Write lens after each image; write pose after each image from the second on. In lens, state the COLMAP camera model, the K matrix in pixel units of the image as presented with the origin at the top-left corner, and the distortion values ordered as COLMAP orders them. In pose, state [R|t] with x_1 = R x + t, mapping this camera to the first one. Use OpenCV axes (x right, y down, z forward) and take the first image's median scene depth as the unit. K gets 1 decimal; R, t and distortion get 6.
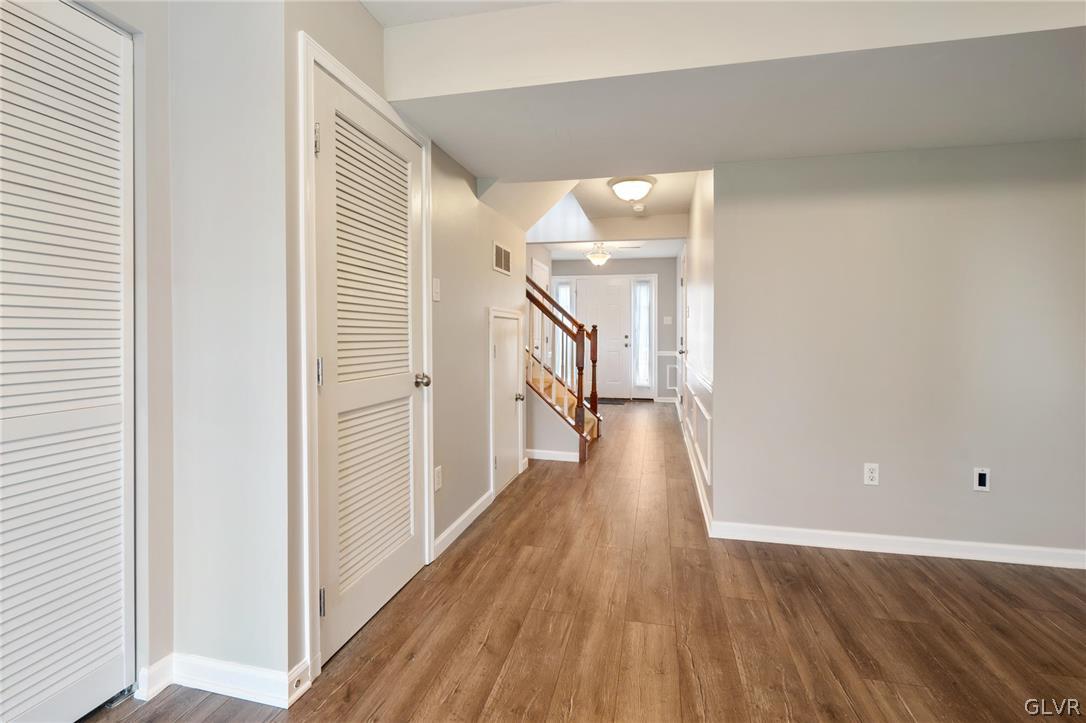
lens RADIAL K [[494.5, 0, 548.0], [0, 494.5, 330.2], [0, 0, 1]] dist [-0.000712, -0.001805]
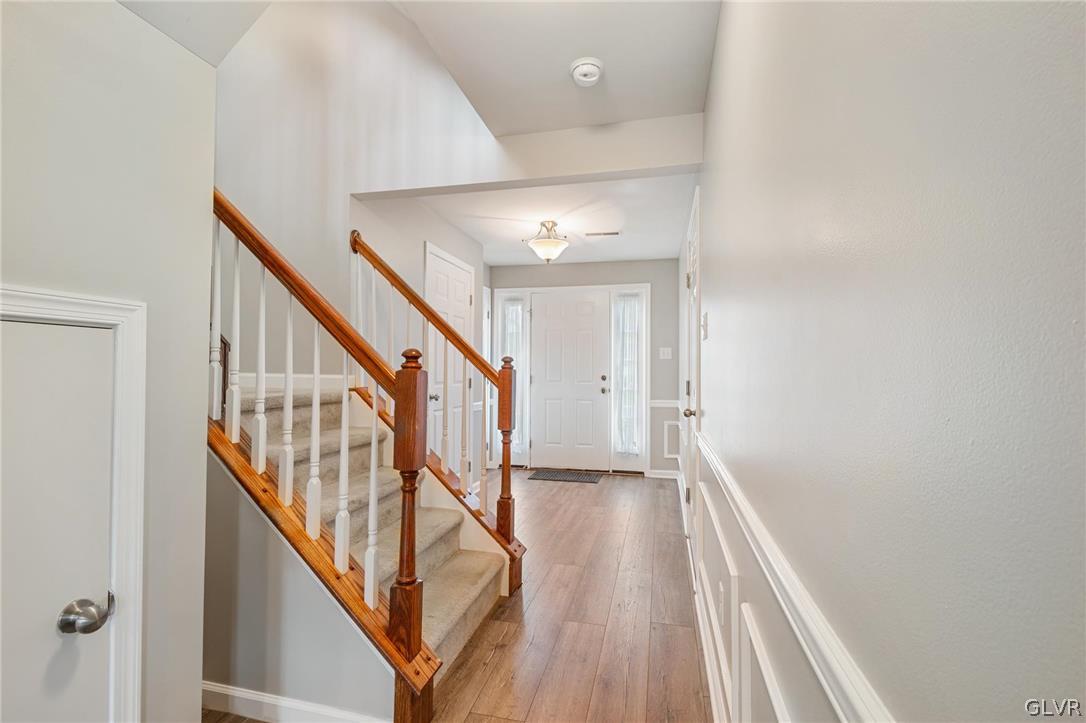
lens RADIAL K [[494.5, 0, 540.7], [0, 494.5, 366.7], [0, 0, 1]] dist [-0.000712, -0.001805]
pose [[0.999818, 0.002754, -0.018880, 0.088972], [-0.002801, 0.999993, -0.002471, 0.000082], [0.018873, 0.002524, 0.999819, 0.341039]]
